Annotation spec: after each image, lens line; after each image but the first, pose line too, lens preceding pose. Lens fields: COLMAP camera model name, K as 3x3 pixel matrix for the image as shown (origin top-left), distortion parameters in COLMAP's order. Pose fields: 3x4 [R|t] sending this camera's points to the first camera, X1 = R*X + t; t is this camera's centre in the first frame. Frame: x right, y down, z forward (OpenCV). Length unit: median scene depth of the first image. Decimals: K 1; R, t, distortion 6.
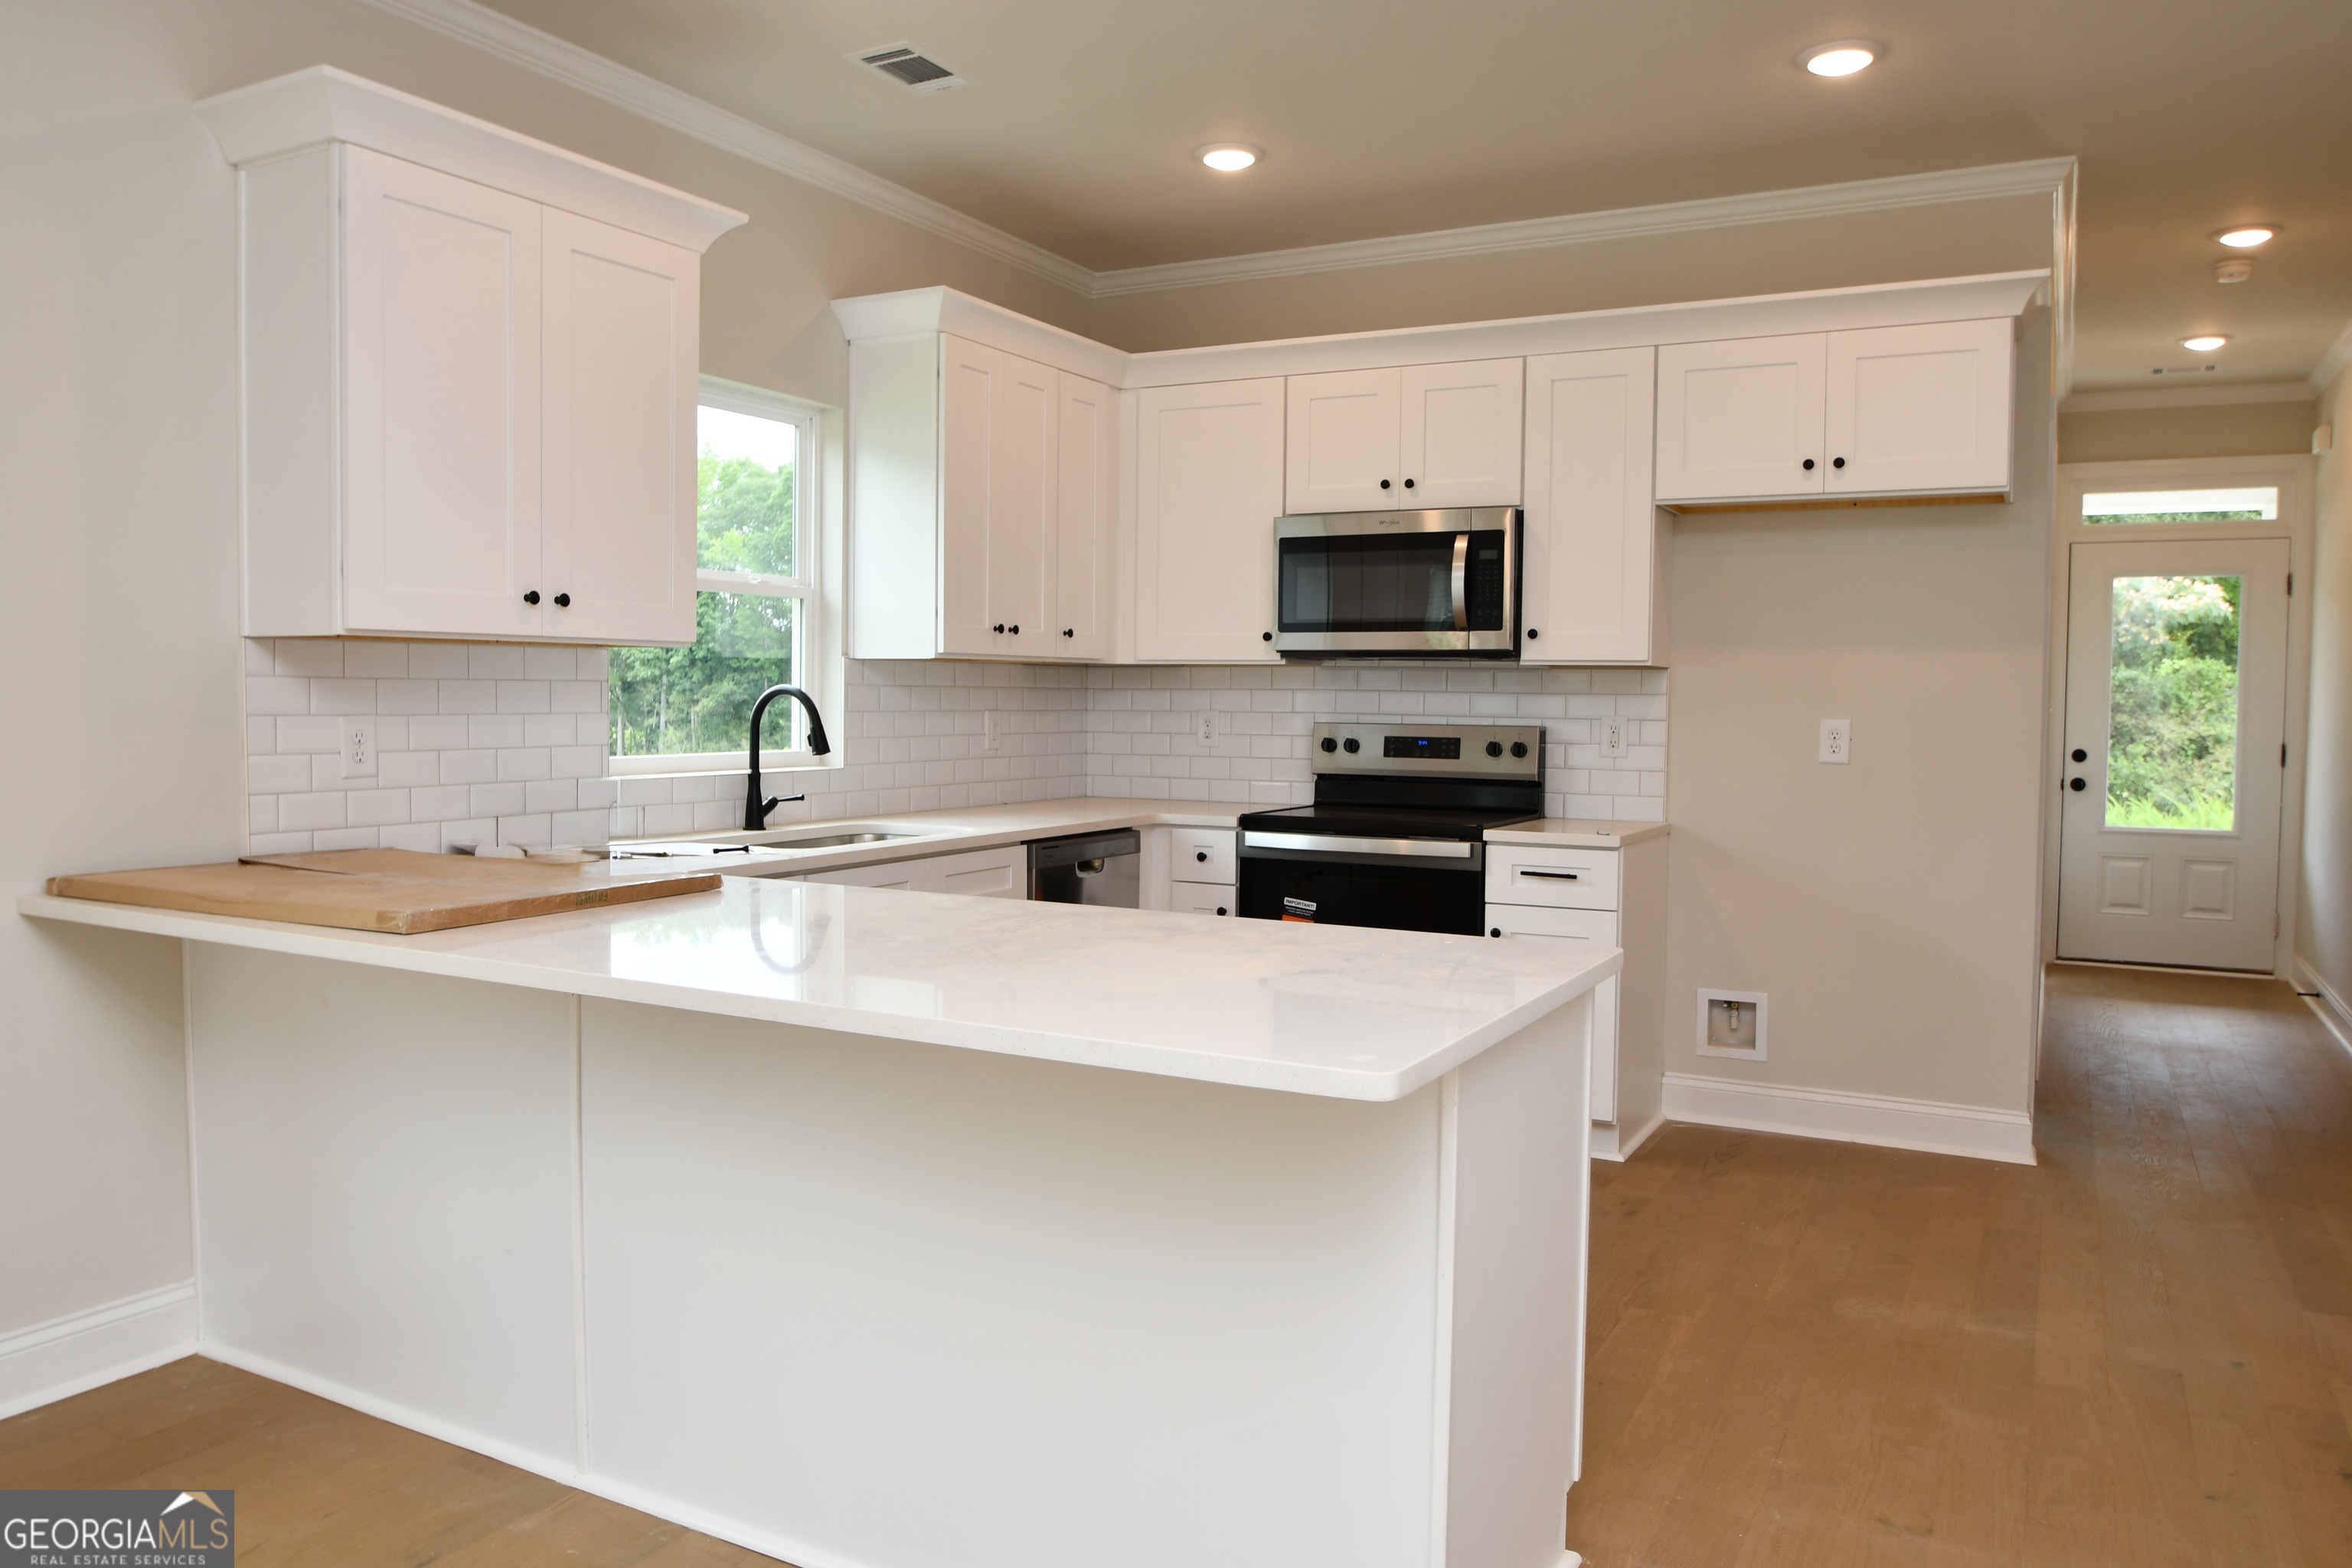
lens RADIAL K [[1698.3, 0, 1172.5], [0, 1698.3, 772.6], [0, 0, 1]] dist [-0.053633, 0.003699]
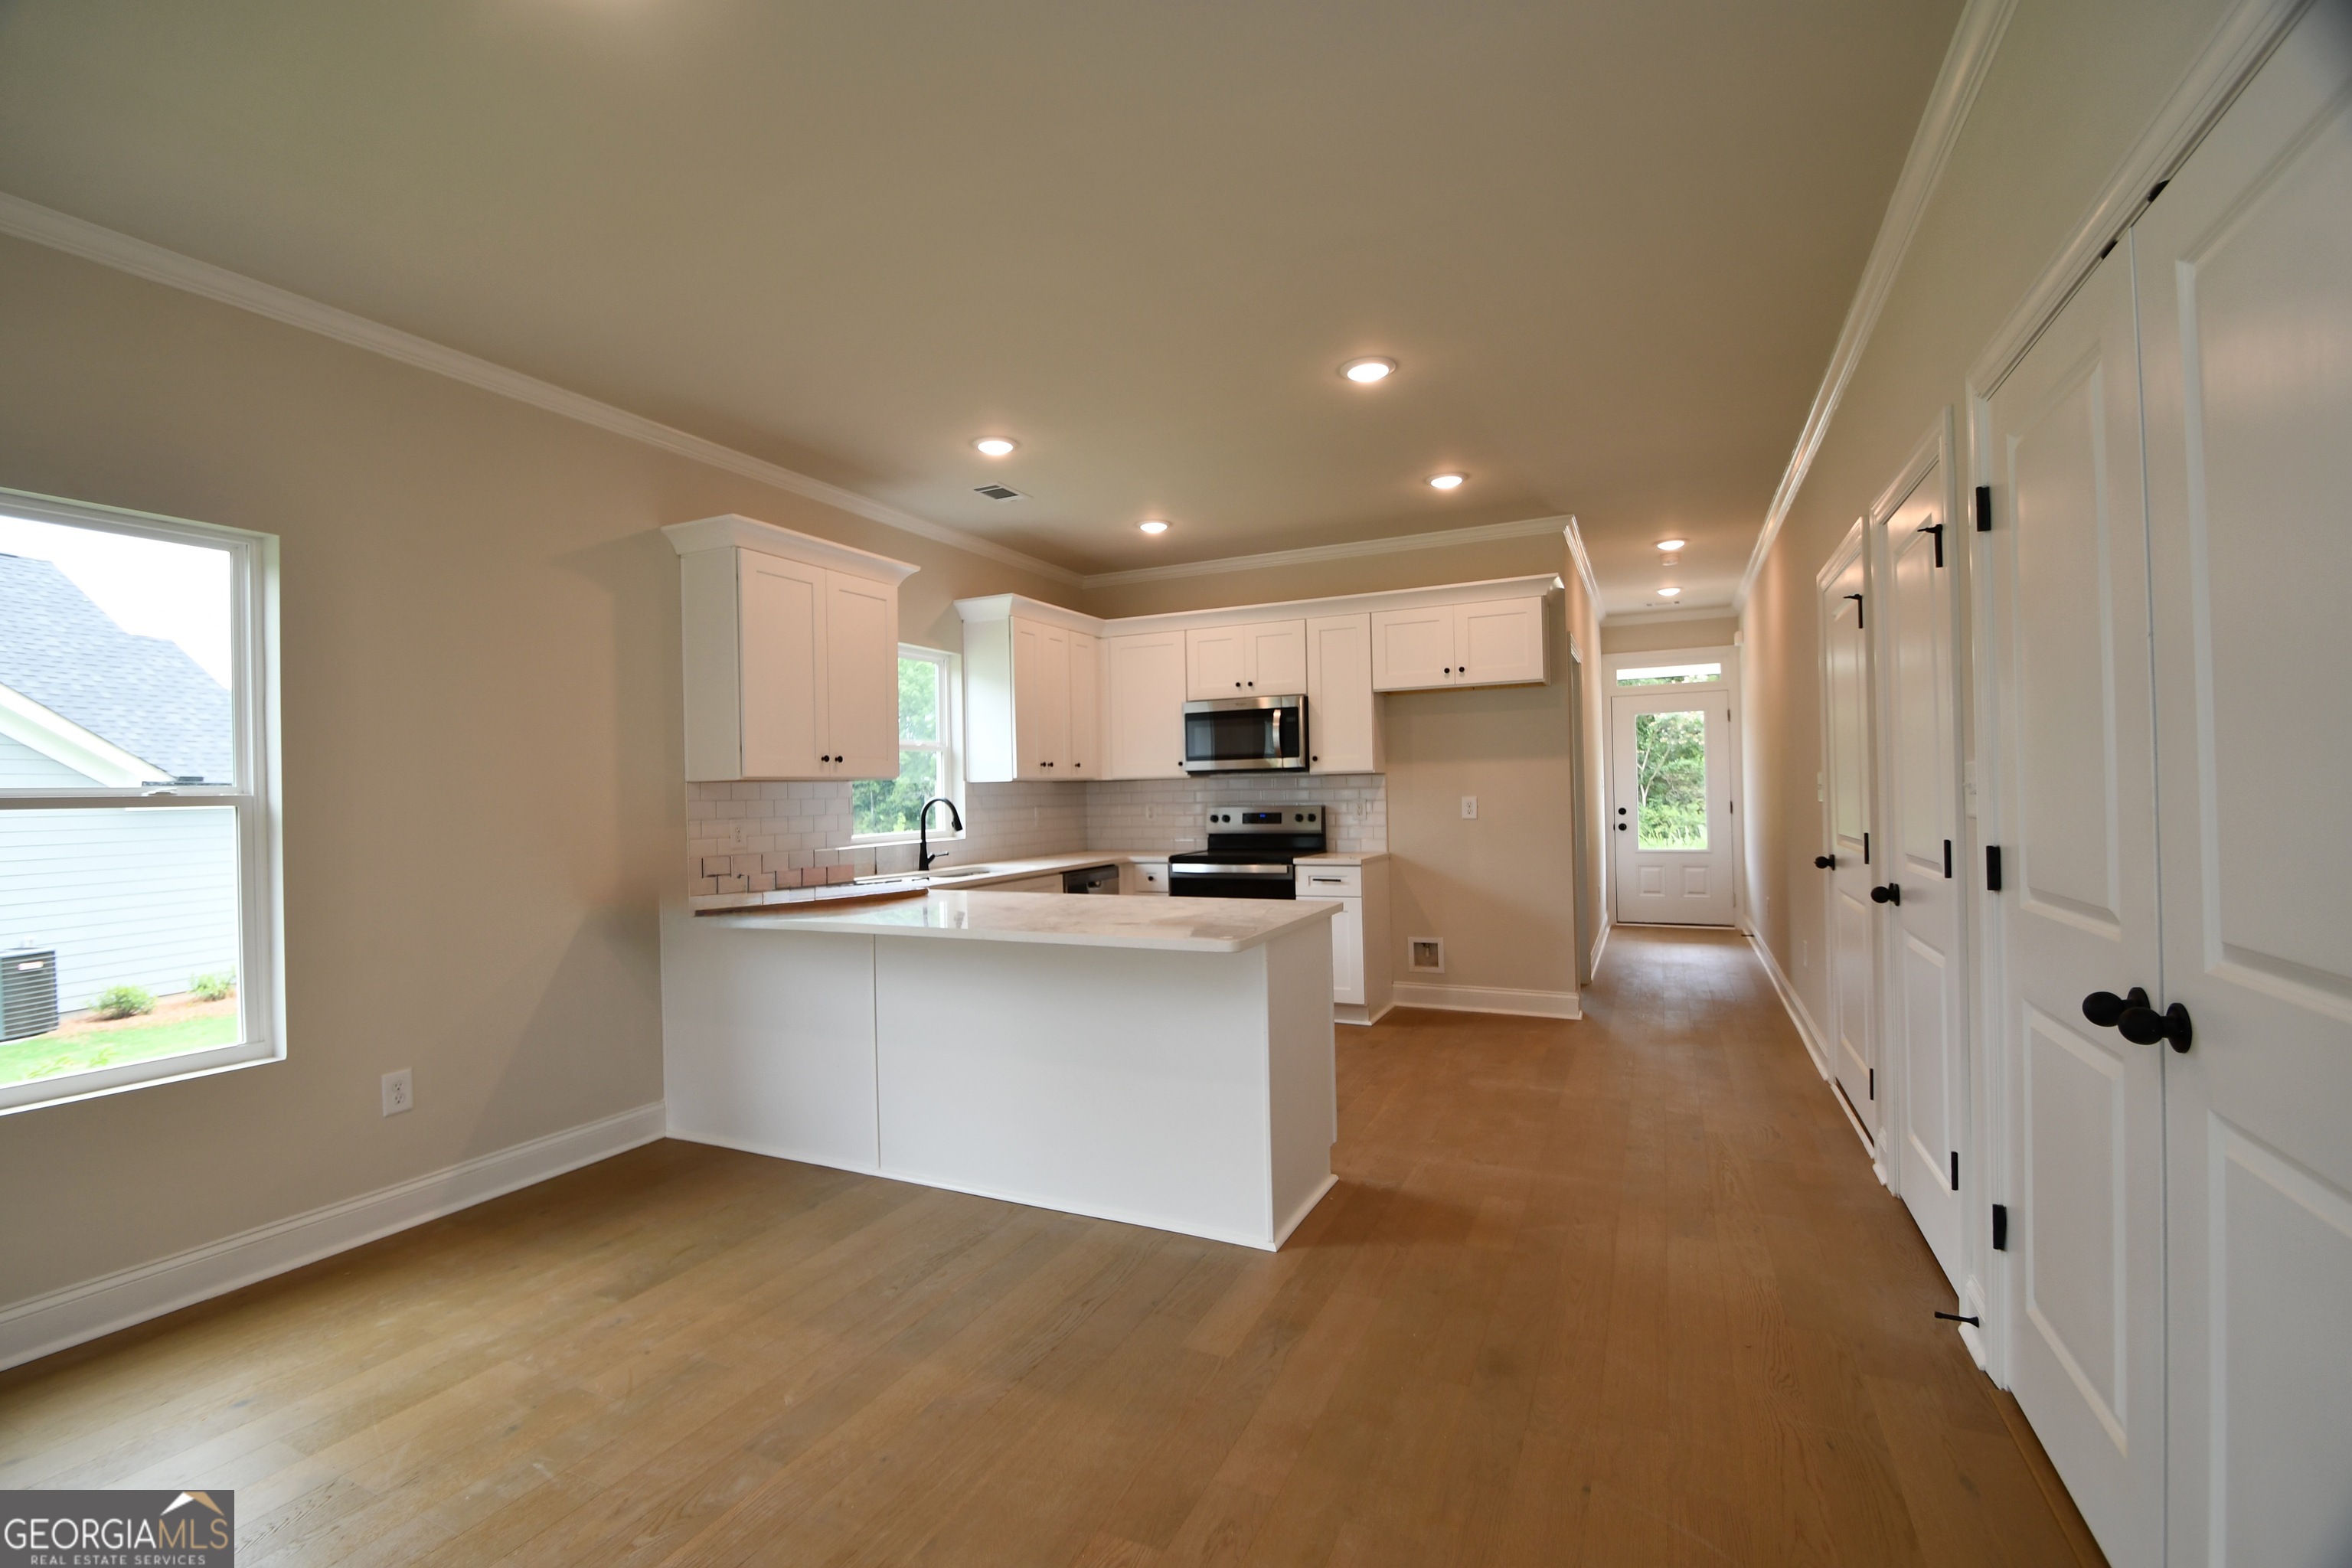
lens RADIAL K [[1042.2, 0, 1167.4], [0, 1042.2, 782.6], [0, 0, 1]] dist [-0.007707, -0.004576]
pose [[0.998503, -0.031777, 0.044522, -0.013800], [0.034213, 0.997897, -0.055049, 0.006769], [-0.042679, 0.056489, 0.997491, -0.199039]]
